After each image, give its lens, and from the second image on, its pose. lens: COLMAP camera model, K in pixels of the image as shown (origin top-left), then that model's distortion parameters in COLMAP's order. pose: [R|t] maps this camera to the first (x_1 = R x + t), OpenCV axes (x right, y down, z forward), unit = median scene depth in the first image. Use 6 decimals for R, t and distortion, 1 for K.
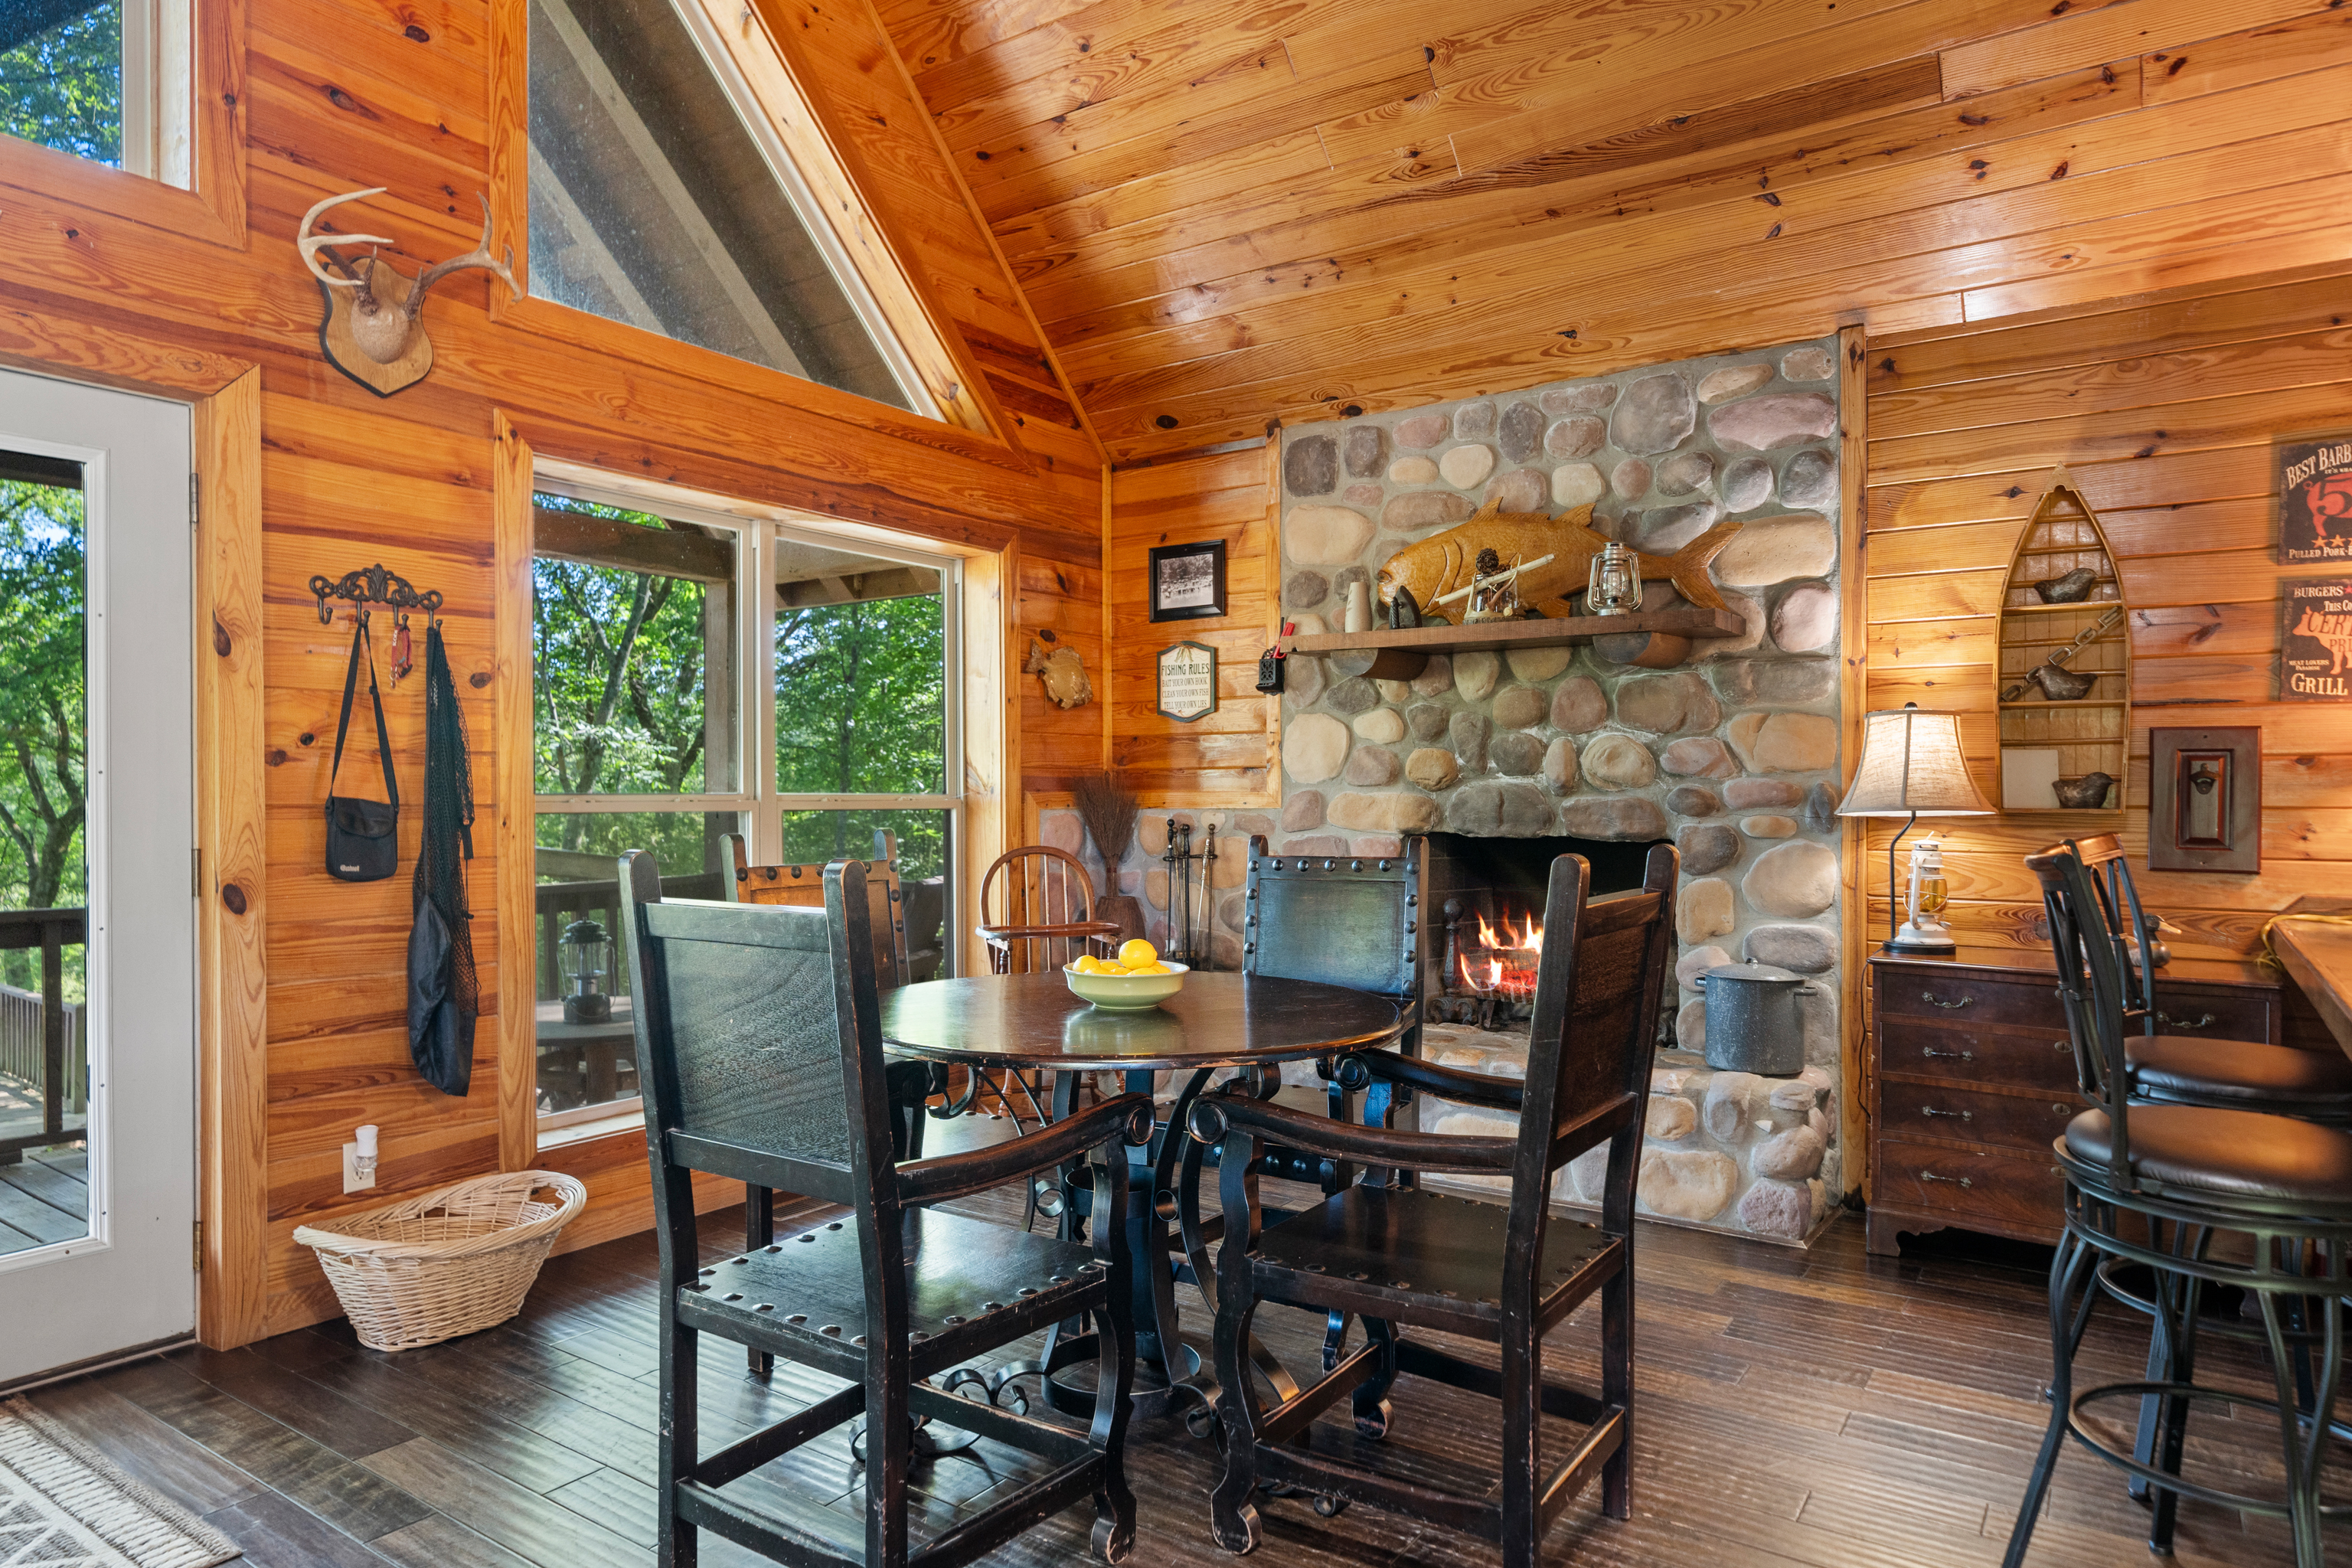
lens RADIAL K [[1356.6, 0, 1174.4], [0, 1356.6, 792.5], [0, 0, 1]] dist [0.007959, 0.000940]
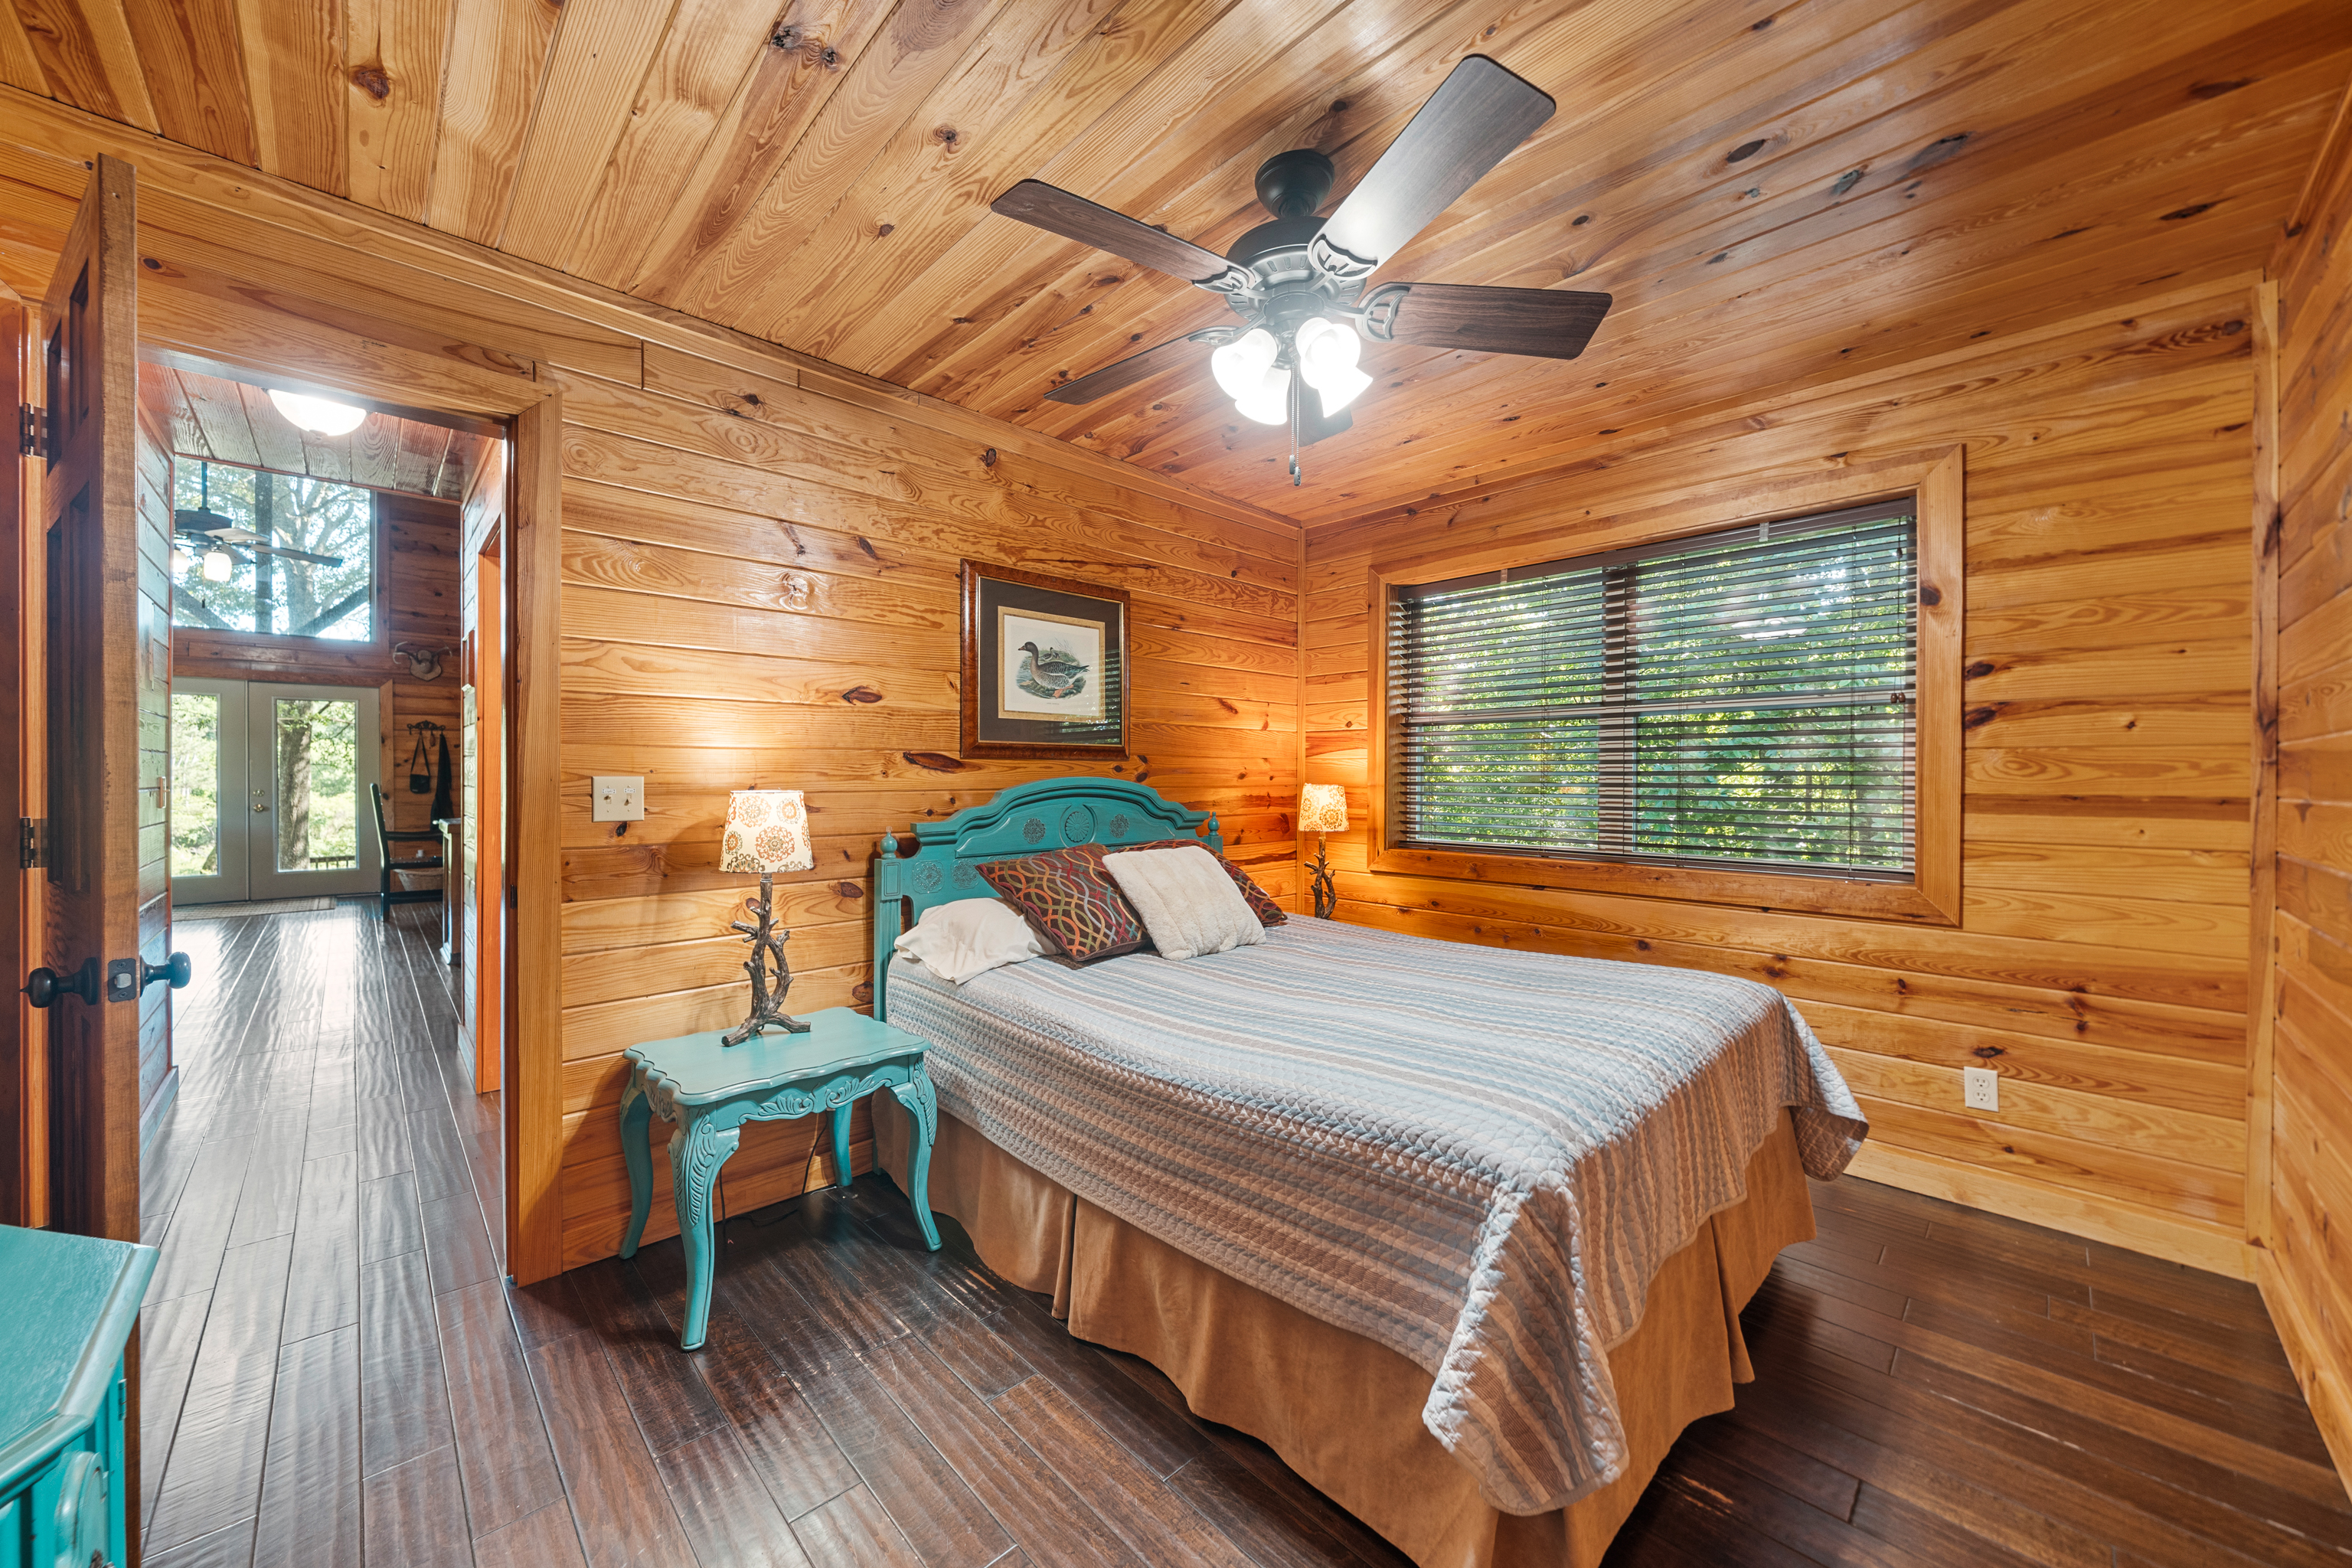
lens RADIAL K [[845.0, 0, 1179.0], [0, 845.0, 770.7], [0, 0, 1]] dist [-0.001014, 0.000000]
pose [[0.981557, -0.010706, -0.190871, 1.725462], [0.010102, 0.999940, -0.004137, 0.020842], [0.190904, 0.002132, 0.981606, -0.891124]]
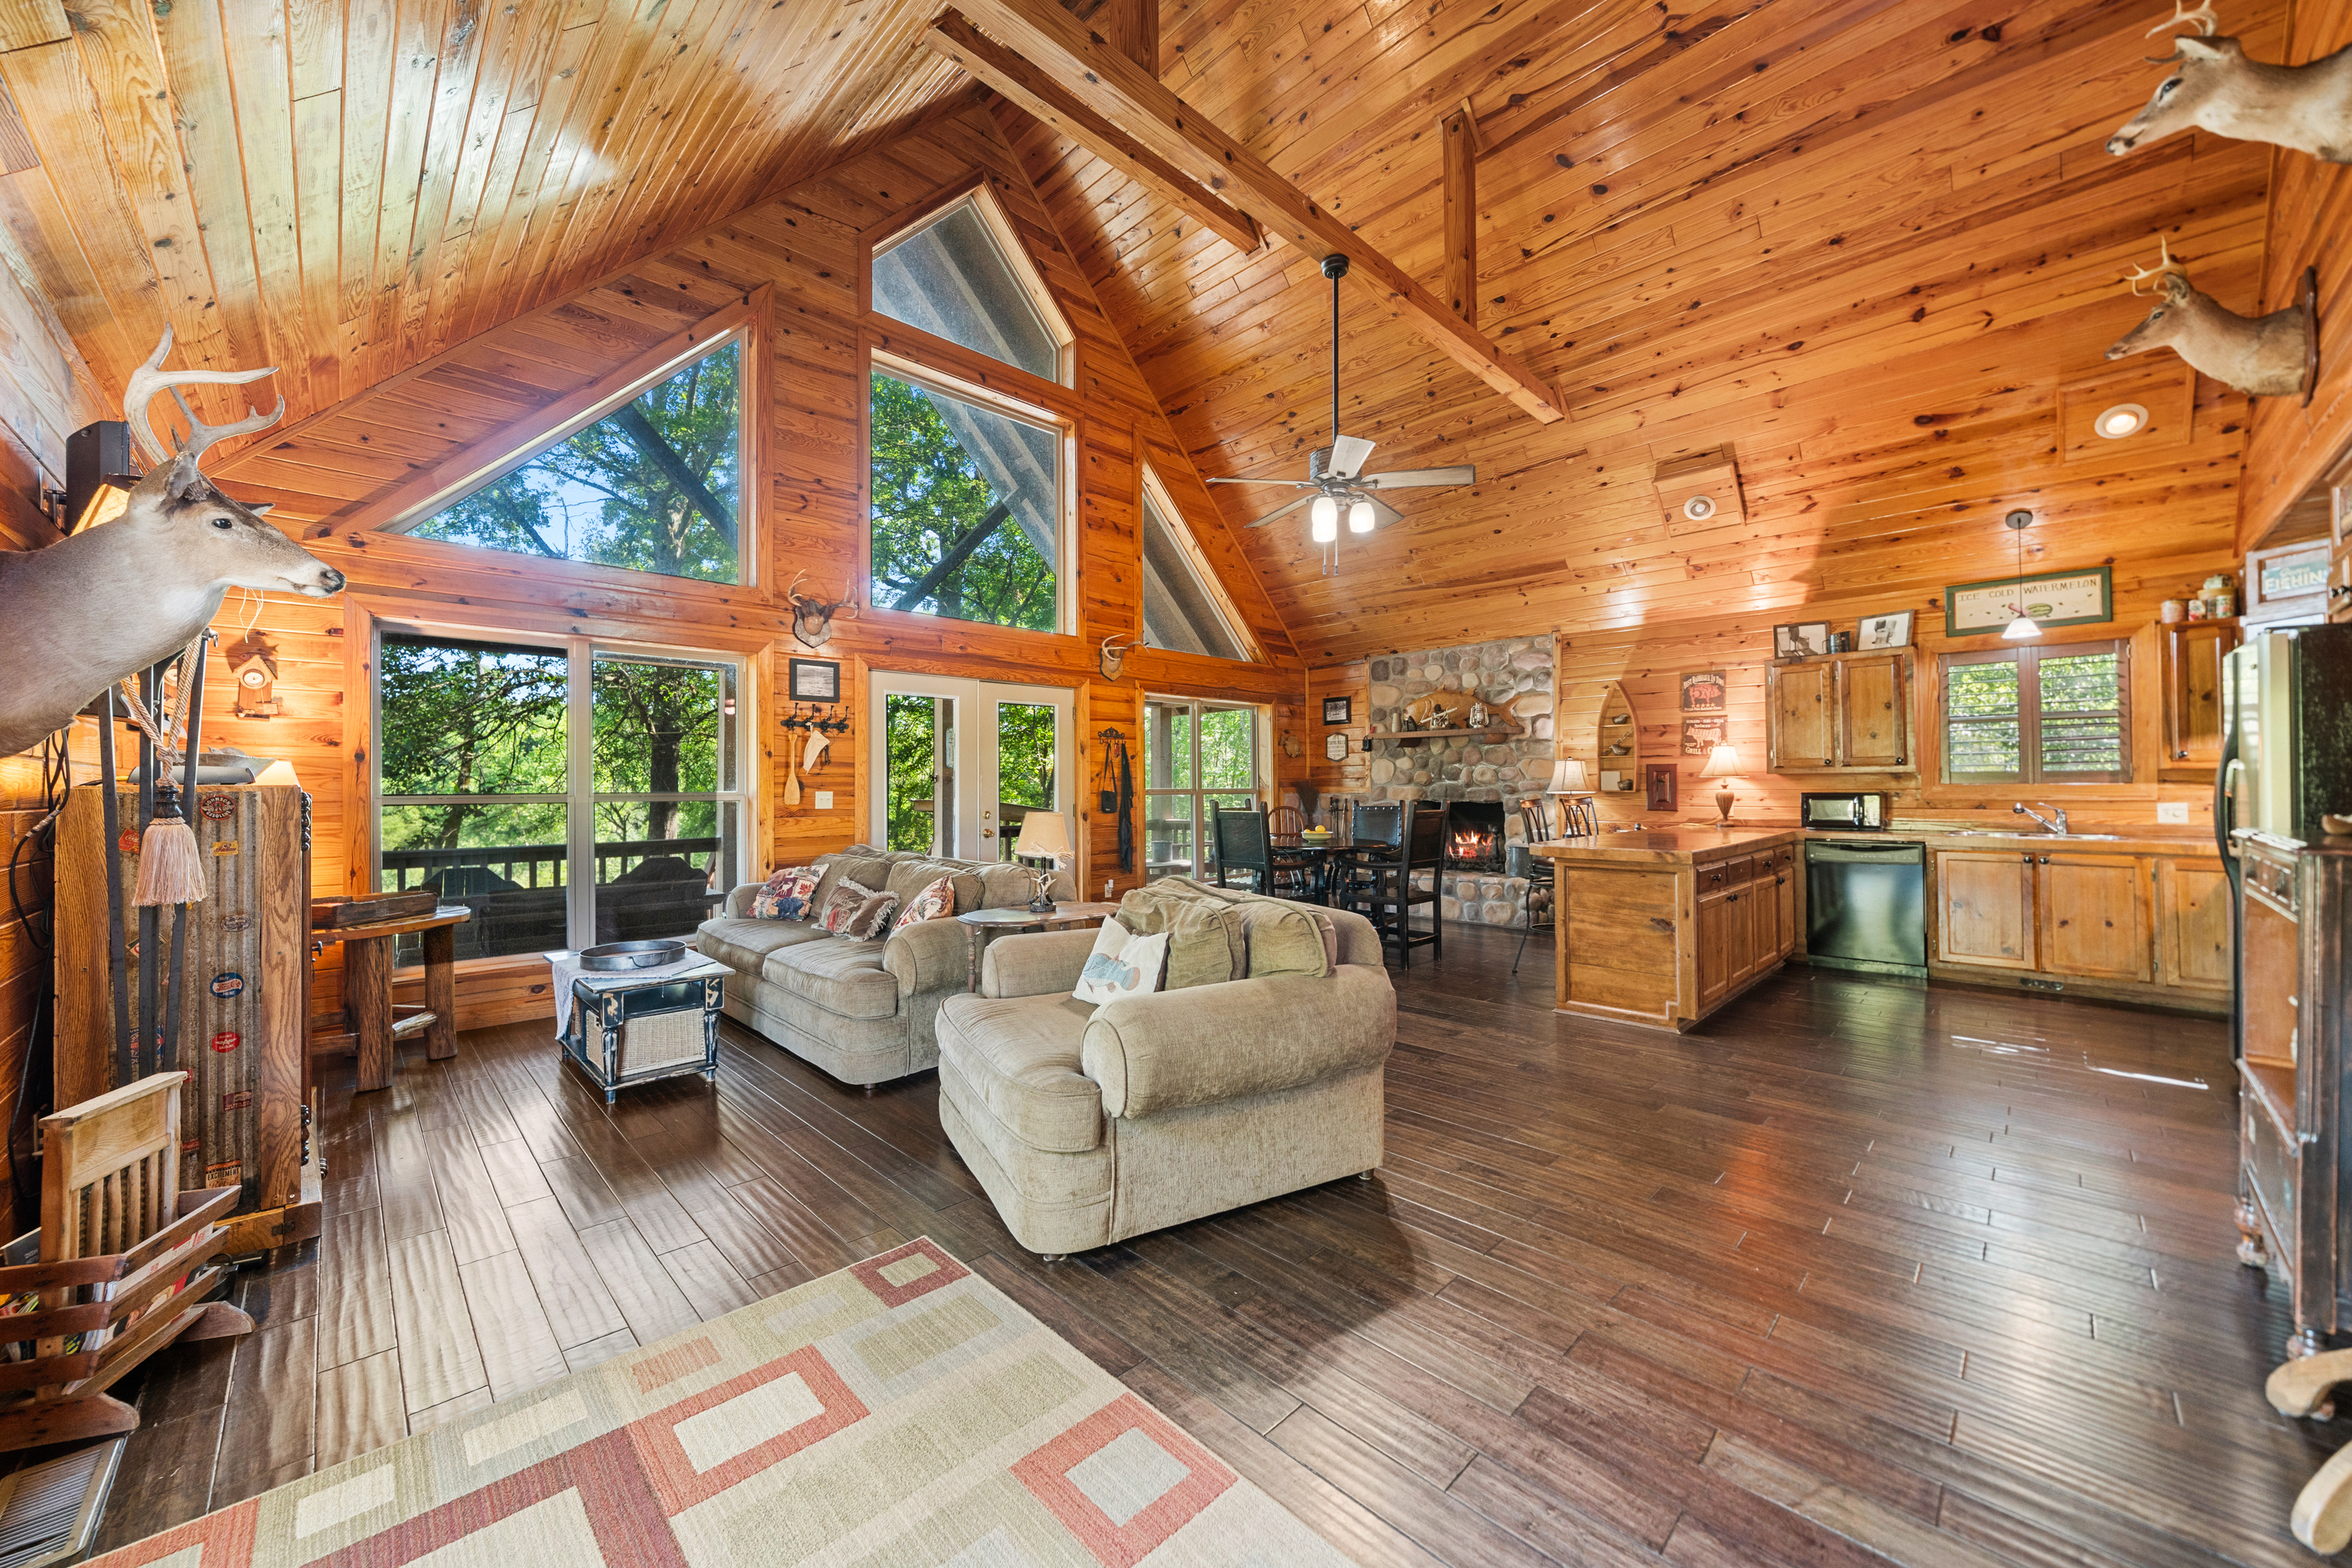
lens RADIAL K [[845.0, 0, 1235.7], [0, 845.0, 772.2], [0, 0, 1]] dist [-0.001014, 0.000000]
pose [[0.992330, -0.009679, -0.123234, 0.020677], [0.007471, 0.999803, -0.018364, -0.000803], [0.123387, 0.017303, 0.992208, -0.929136]]
